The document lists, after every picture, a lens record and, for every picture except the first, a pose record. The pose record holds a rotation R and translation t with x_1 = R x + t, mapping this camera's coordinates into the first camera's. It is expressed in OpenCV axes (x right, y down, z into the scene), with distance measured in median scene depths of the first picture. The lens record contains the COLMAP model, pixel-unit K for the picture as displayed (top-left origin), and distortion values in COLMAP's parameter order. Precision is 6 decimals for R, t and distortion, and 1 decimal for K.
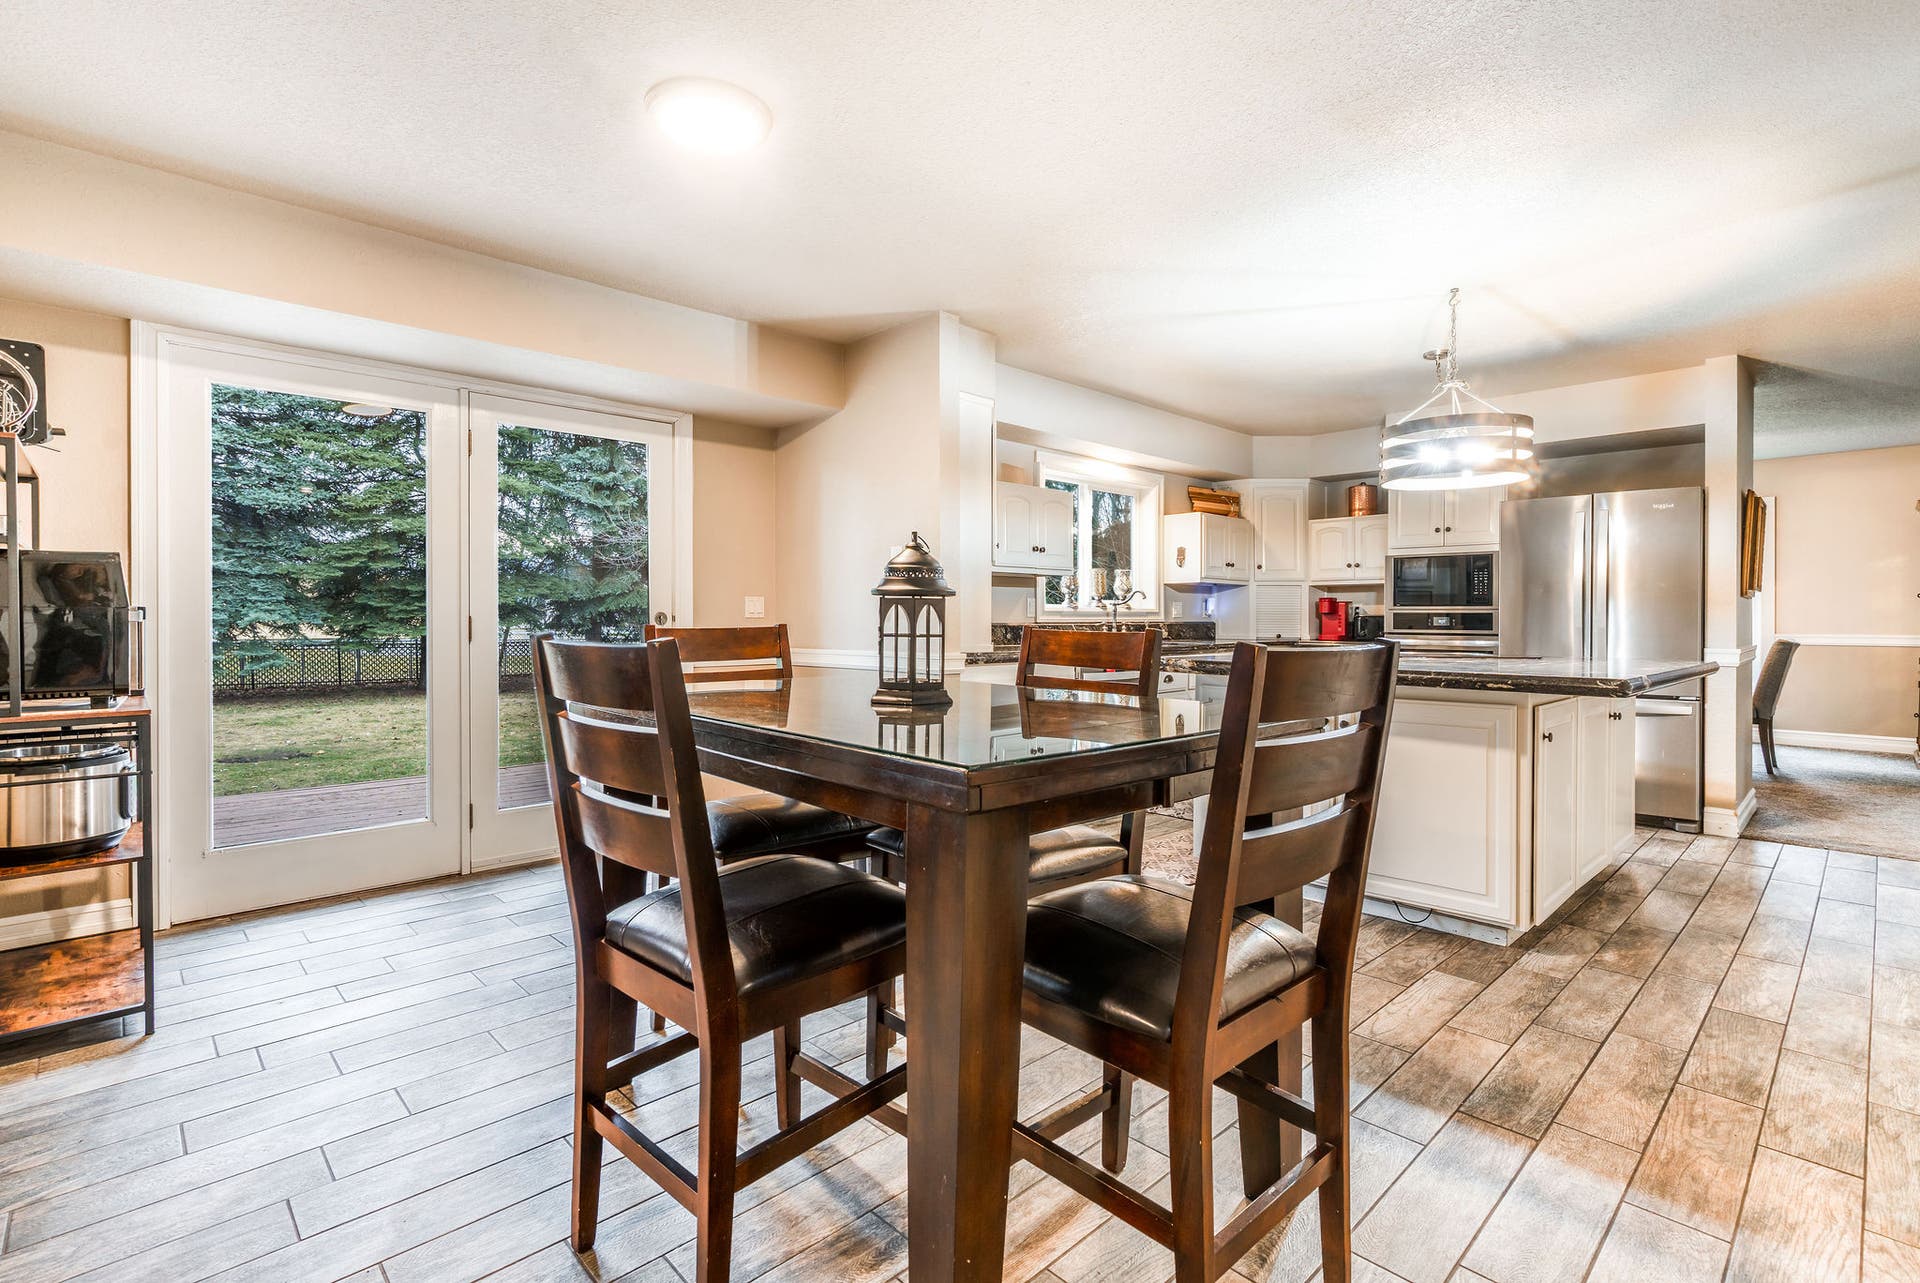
lens RADIAL K [[905.6, 0, 960.8], [0, 905.6, 618.5], [0, 0, 1]] dist [-0.000133, 0.000747]
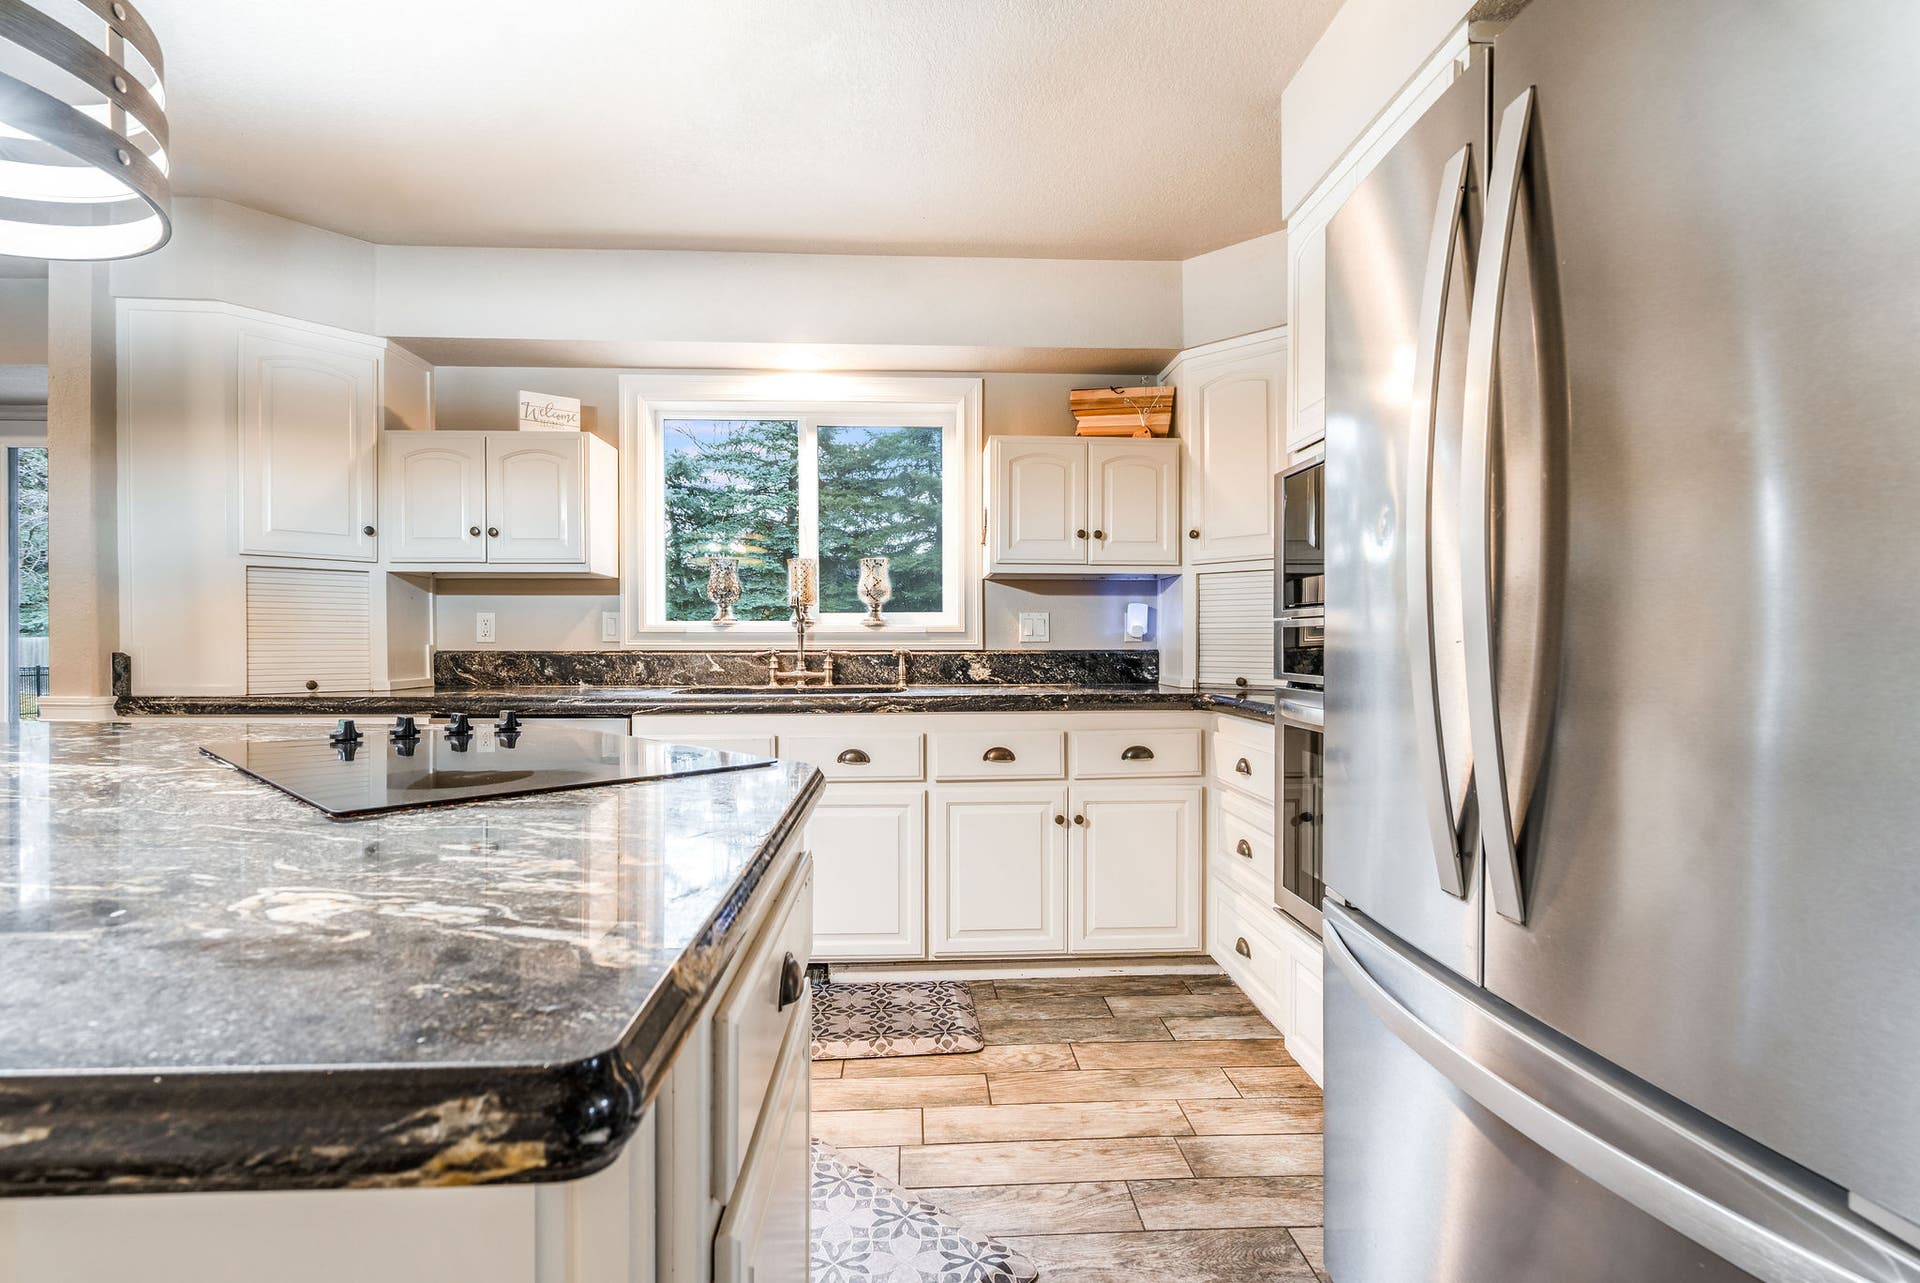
lens RADIAL K [[905.6, 0, 960.8], [0, 905.6, 618.5], [0, 0, 1]] dist [-0.000133, 0.000747]
pose [[0.747056, 0.003069, -0.664755, 0.560968], [-0.000732, 0.999993, 0.003794, -0.016393], [0.664761, -0.002348, 0.747052, 0.575000]]
